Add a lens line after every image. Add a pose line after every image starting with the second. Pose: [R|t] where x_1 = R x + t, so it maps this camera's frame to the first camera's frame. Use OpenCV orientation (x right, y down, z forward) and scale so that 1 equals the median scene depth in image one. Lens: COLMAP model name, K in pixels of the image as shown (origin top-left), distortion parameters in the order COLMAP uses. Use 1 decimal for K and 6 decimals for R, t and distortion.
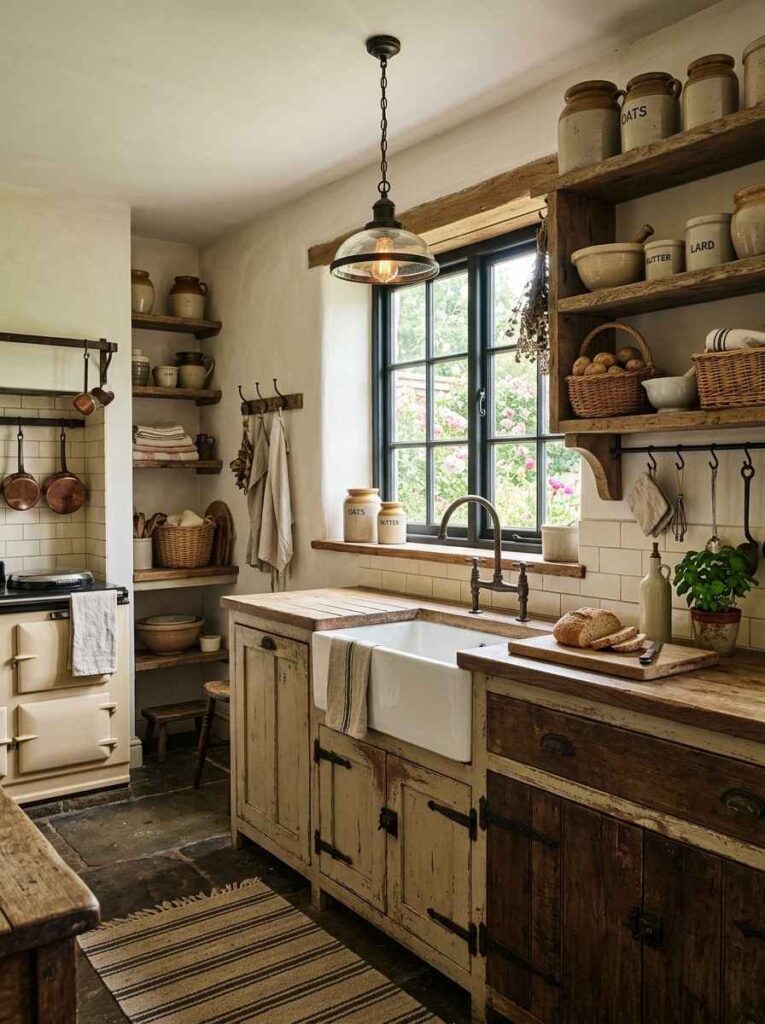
lens RADIAL K [[903.0, 0, 383.0], [0, 903.0, 509.6], [0, 0, 1]] dist [-0.001637, -0.000064]
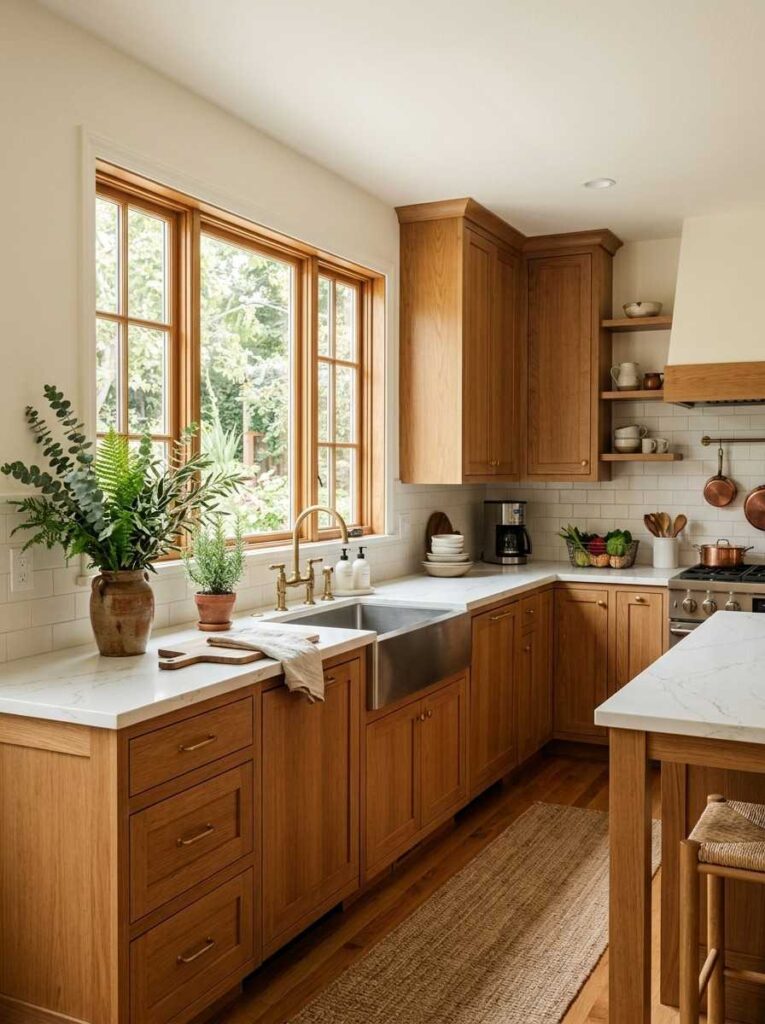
lens RADIAL K [[992.6, 0, 381.4], [0, 992.6, 509.4], [0, 0, 1]] dist [0.000500, 0.000000]
pose [[-0.452860, -0.030698, 0.891053, -0.928464], [0.011958, 0.999108, 0.040498, -0.043833], [-0.891502, 0.028995, -0.452089, 1.407982]]
